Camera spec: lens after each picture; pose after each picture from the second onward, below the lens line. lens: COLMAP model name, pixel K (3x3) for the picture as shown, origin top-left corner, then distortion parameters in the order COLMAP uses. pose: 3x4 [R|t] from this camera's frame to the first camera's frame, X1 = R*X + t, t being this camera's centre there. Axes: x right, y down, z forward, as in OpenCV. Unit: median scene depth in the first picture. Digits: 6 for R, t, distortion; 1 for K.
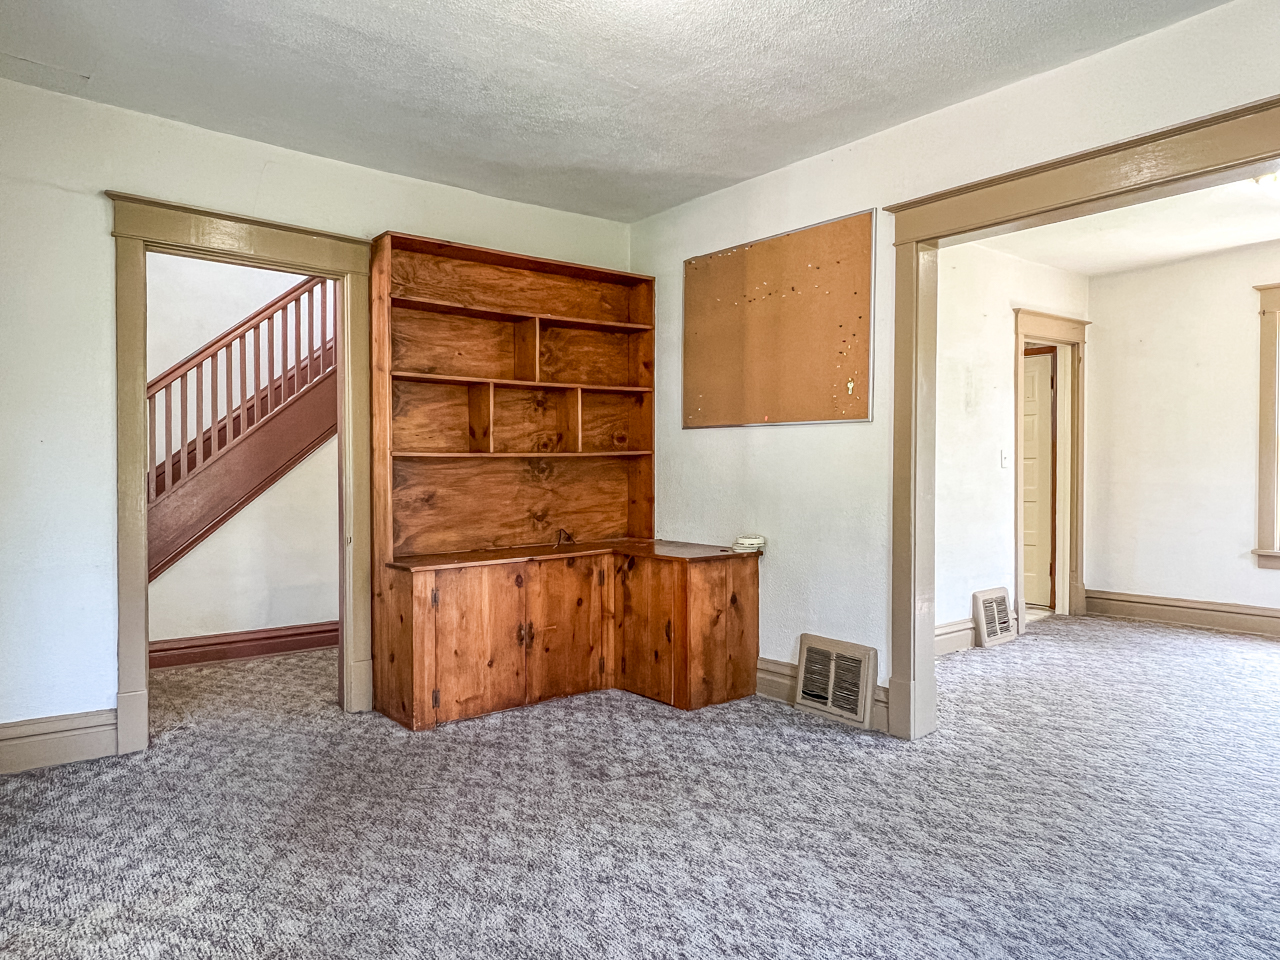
lens RADIAL K [[819.3, 0, 630.5], [0, 819.3, 480.6], [0, 0, 1]] dist [-0.000607, -0.001592]
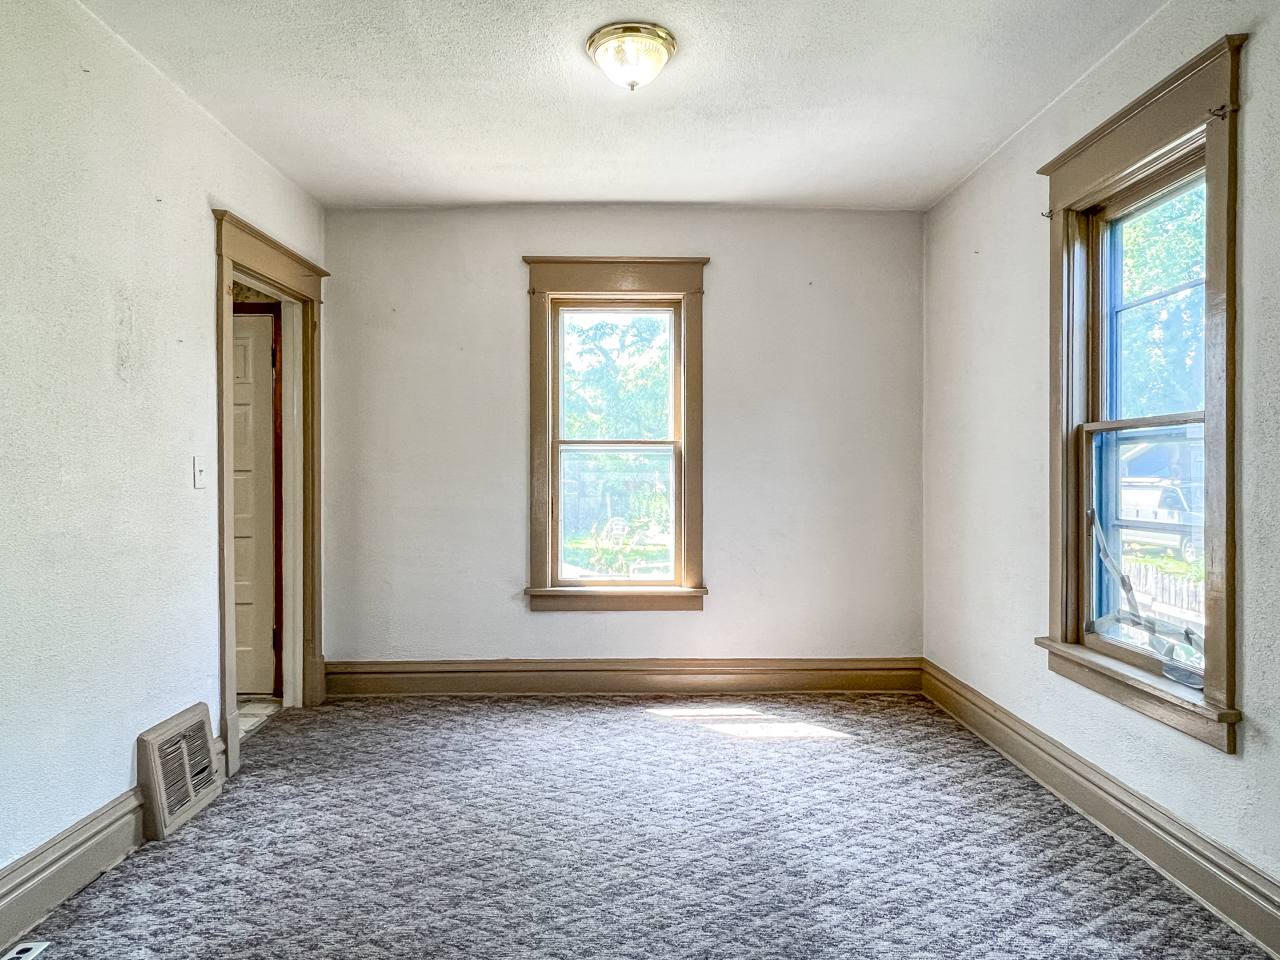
lens RADIAL K [[819.3, 0, 630.5], [0, 819.3, 480.6], [0, 0, 1]] dist [-0.000607, -0.001592]
pose [[0.617818, -0.003251, 0.786314, 0.196480], [0.011626, 0.999920, -0.005000, -0.014617], [-0.786235, 0.012231, 0.617807, 0.419236]]
